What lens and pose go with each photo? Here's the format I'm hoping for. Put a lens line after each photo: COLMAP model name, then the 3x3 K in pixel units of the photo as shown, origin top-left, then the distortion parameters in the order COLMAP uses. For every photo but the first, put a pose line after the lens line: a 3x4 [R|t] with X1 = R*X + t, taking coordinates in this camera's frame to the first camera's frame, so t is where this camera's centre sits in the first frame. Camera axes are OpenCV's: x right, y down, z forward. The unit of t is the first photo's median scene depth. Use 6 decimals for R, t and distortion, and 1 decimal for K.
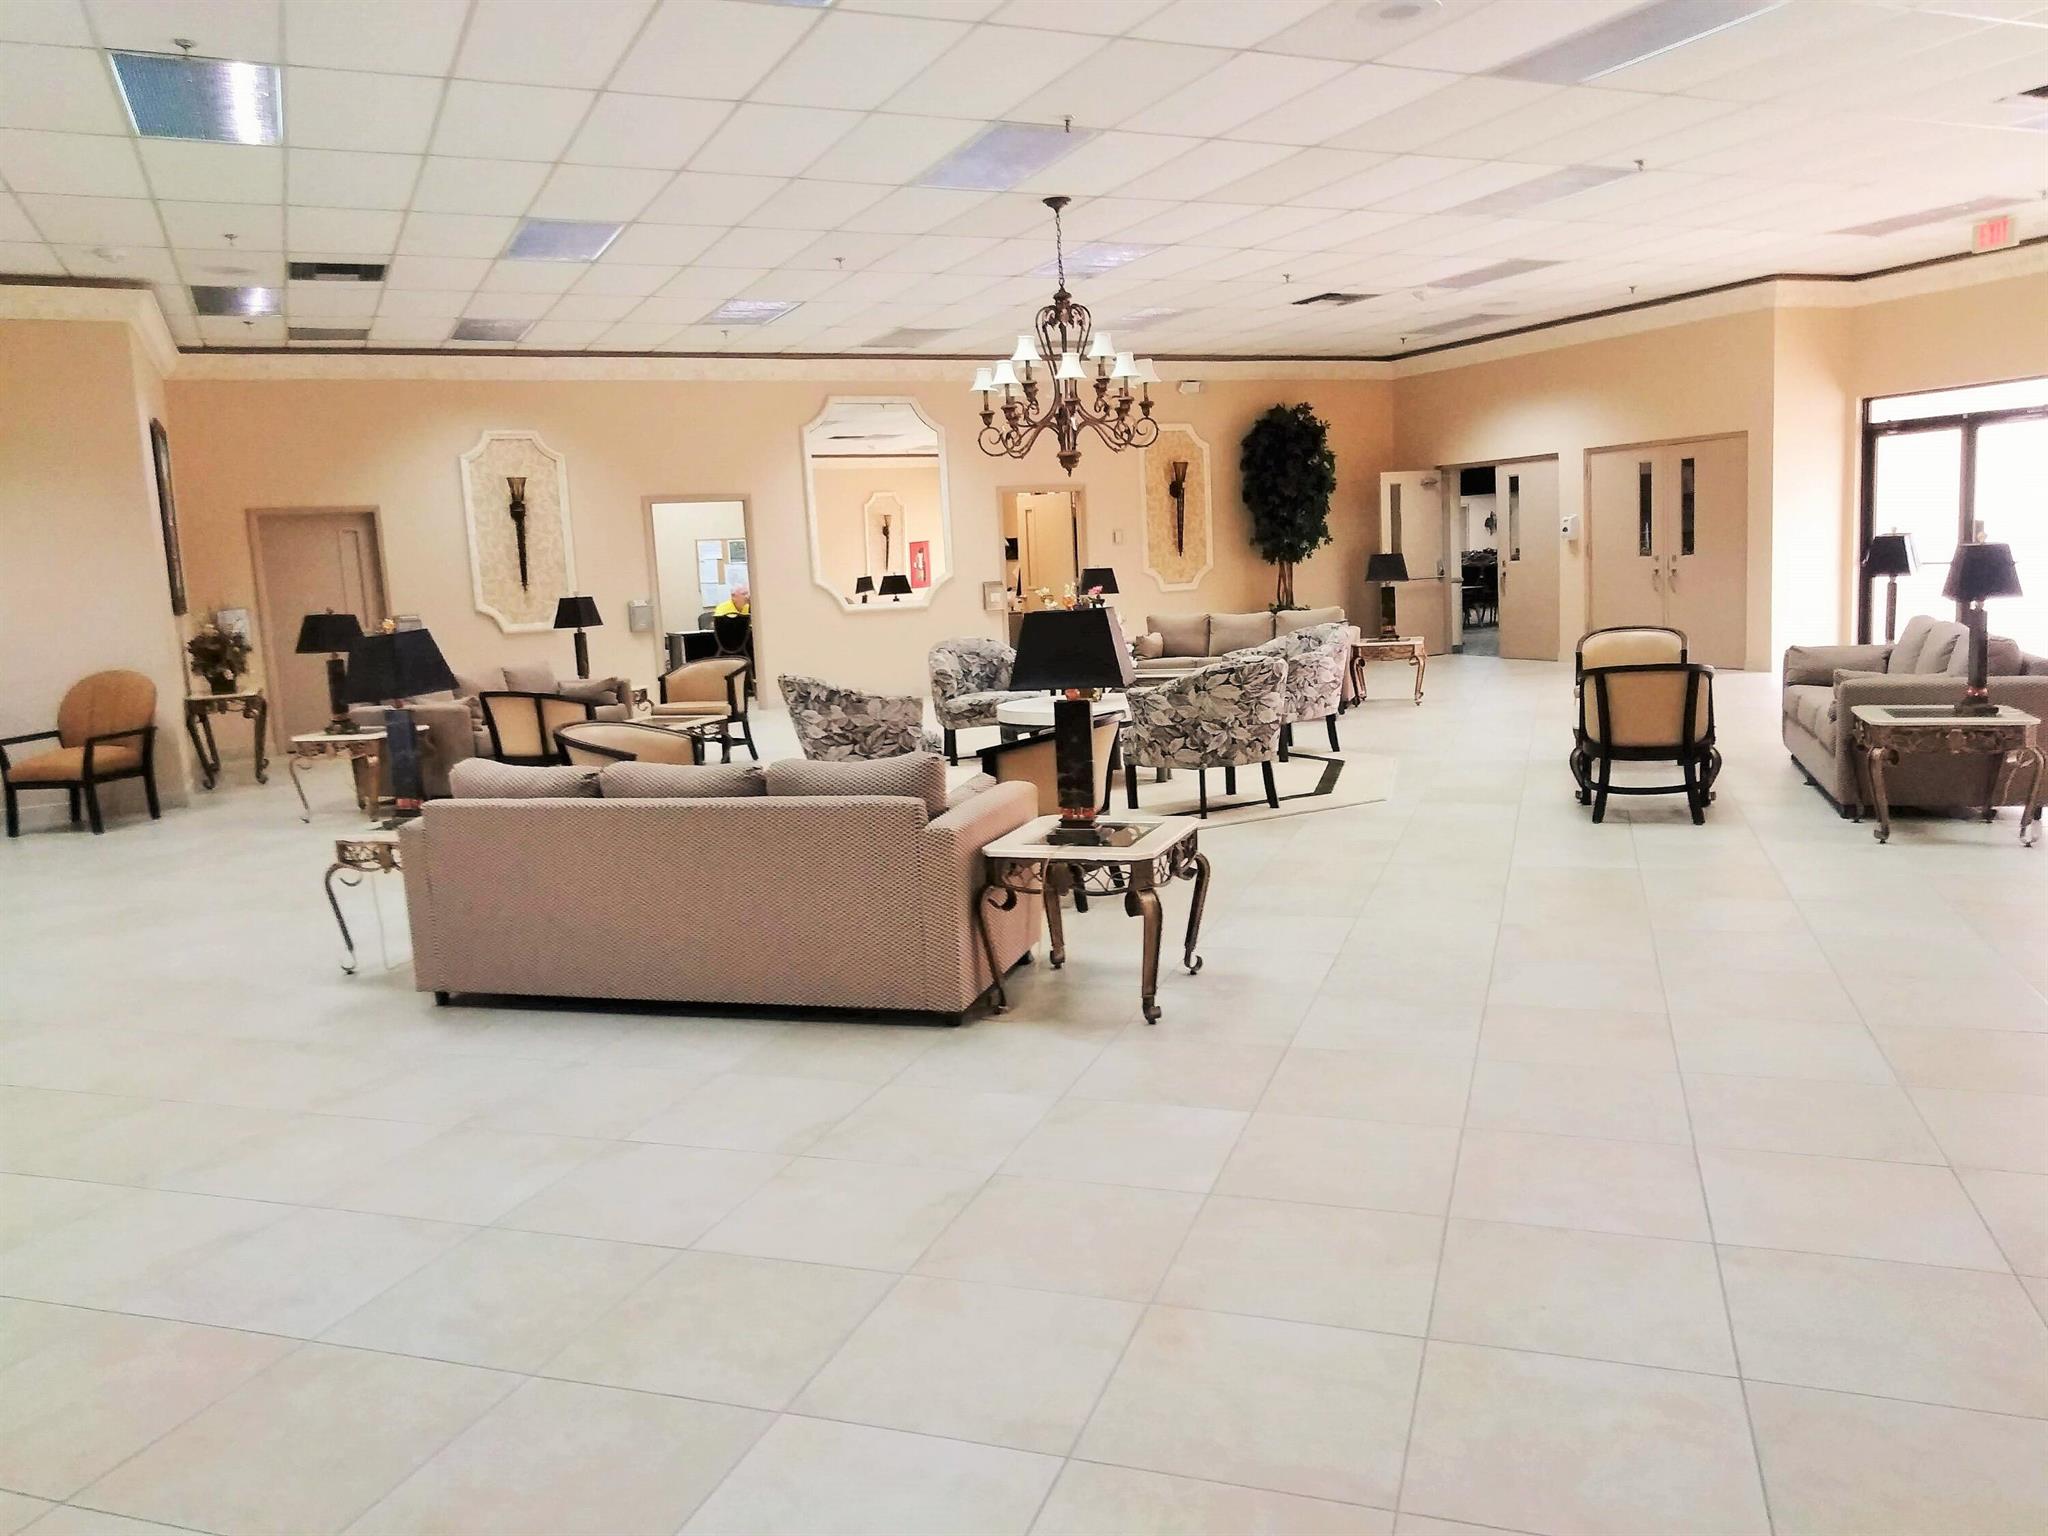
lens RADIAL K [[1590.9, 0, 1024.0], [0, 1590.9, 768.0], [0, 0, 1]] dist [-0.004323, -0.008263]
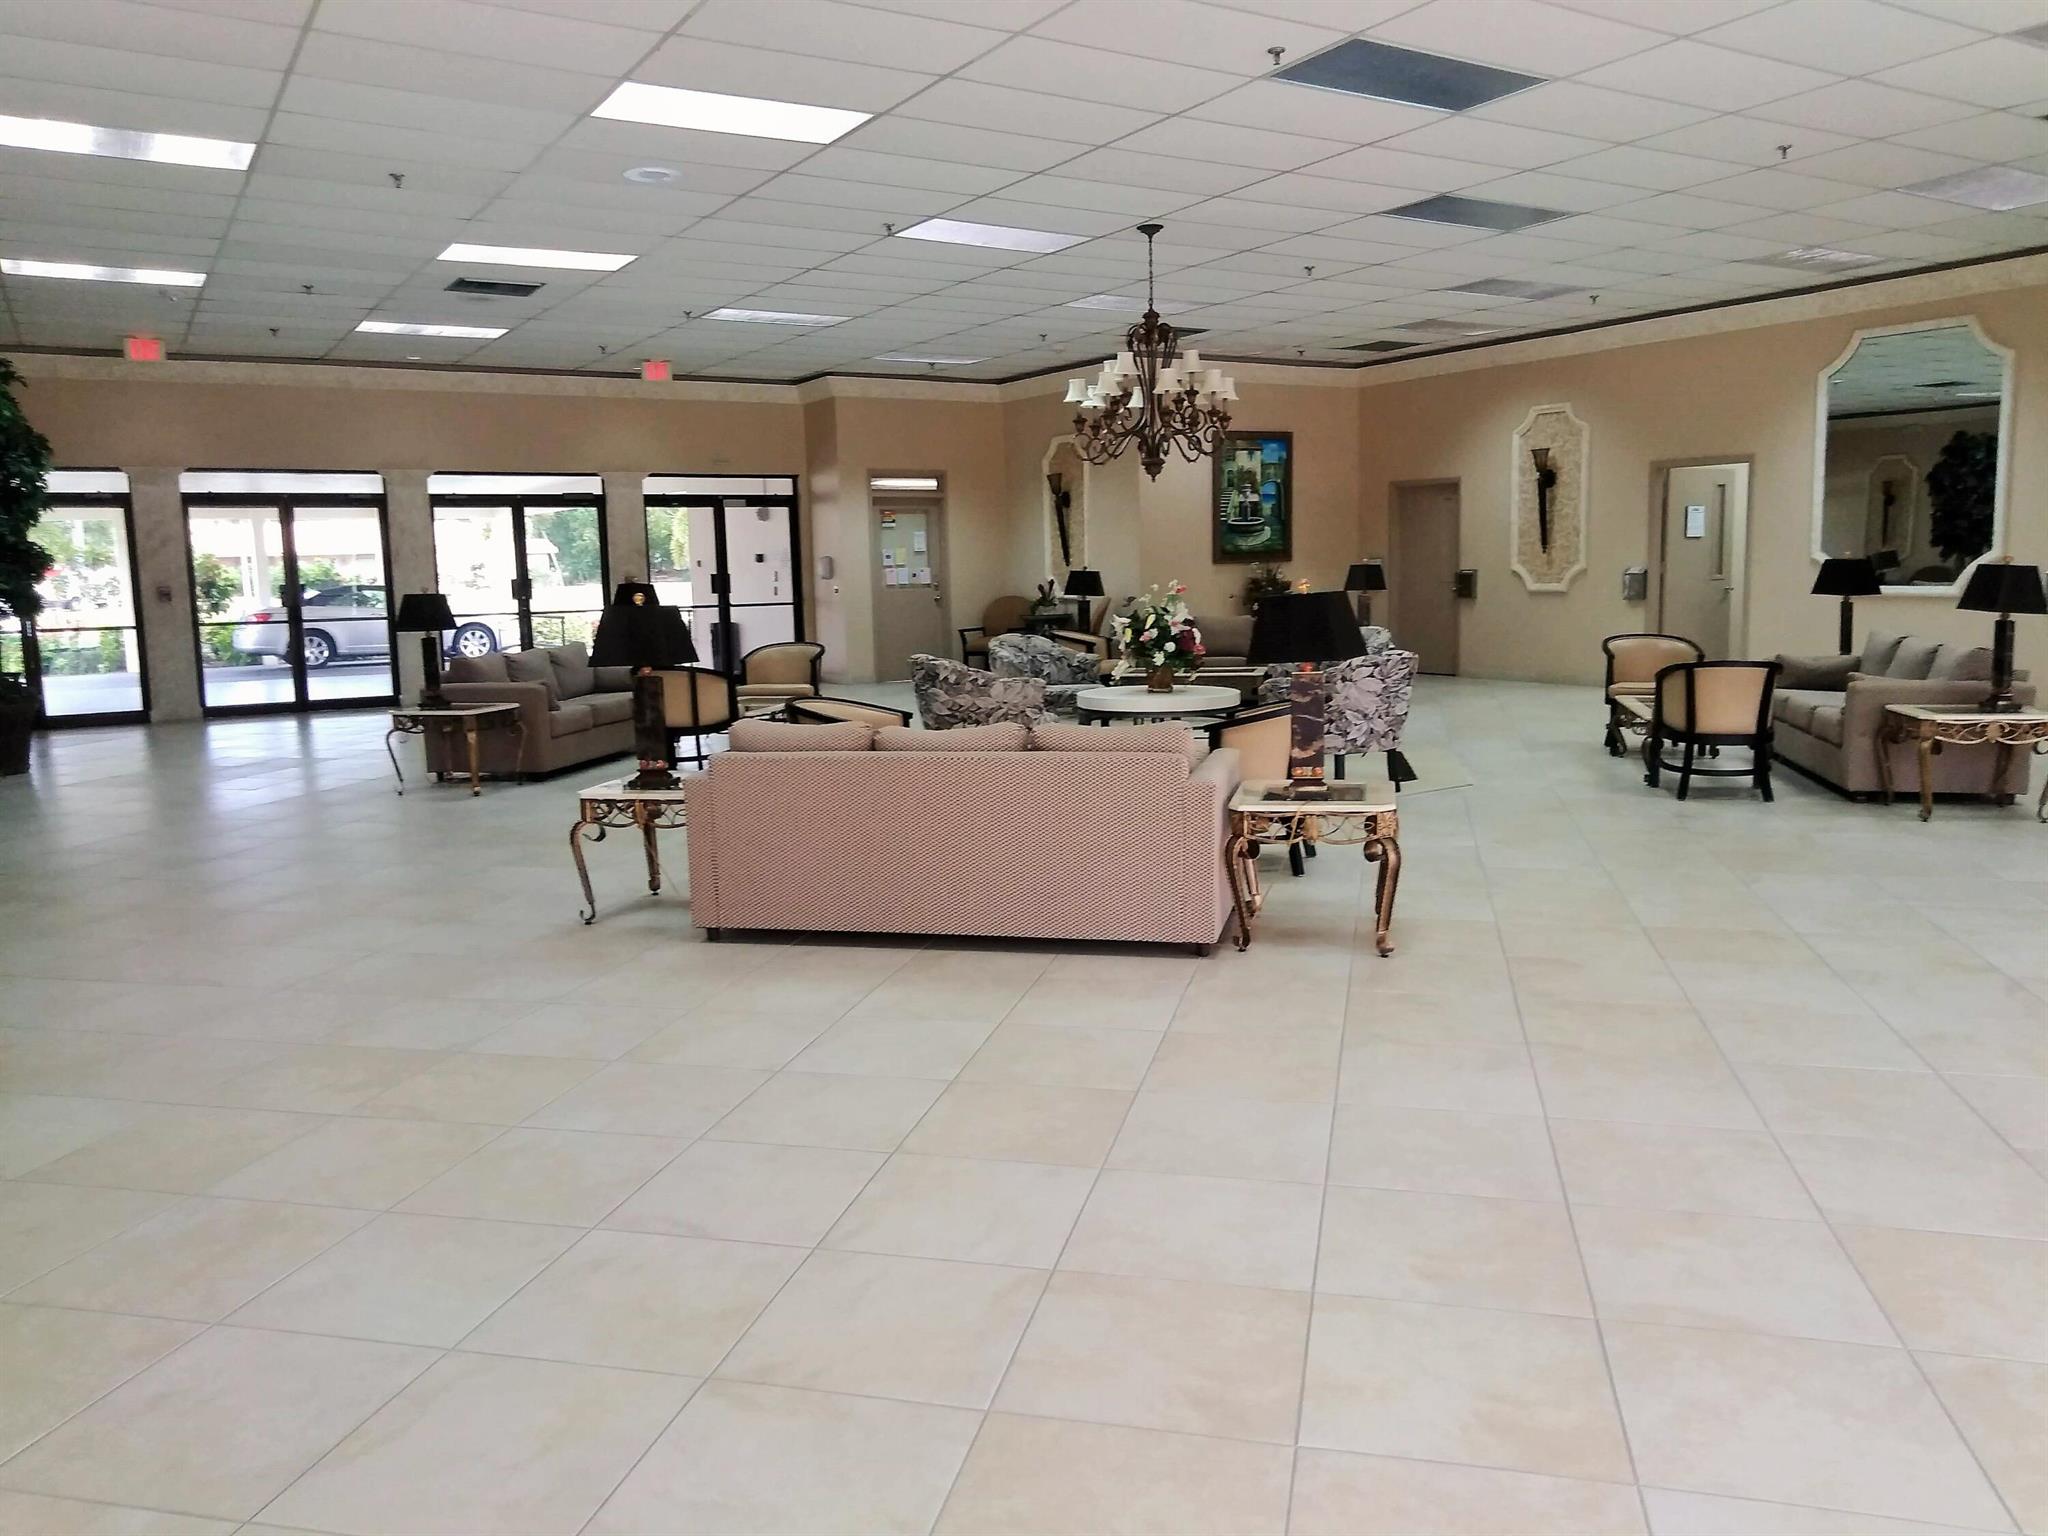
lens RADIAL K [[1616.7, 0, 1024.0], [0, 1616.7, 768.0], [0, 0, 1]] dist [0.029390, 0.005598]
pose [[0.996727, 0.017165, 0.078995, -0.161773], [-0.016898, 0.999849, -0.004051, 0.018902], [-0.079052, 0.002703, 0.996867, -0.104189]]
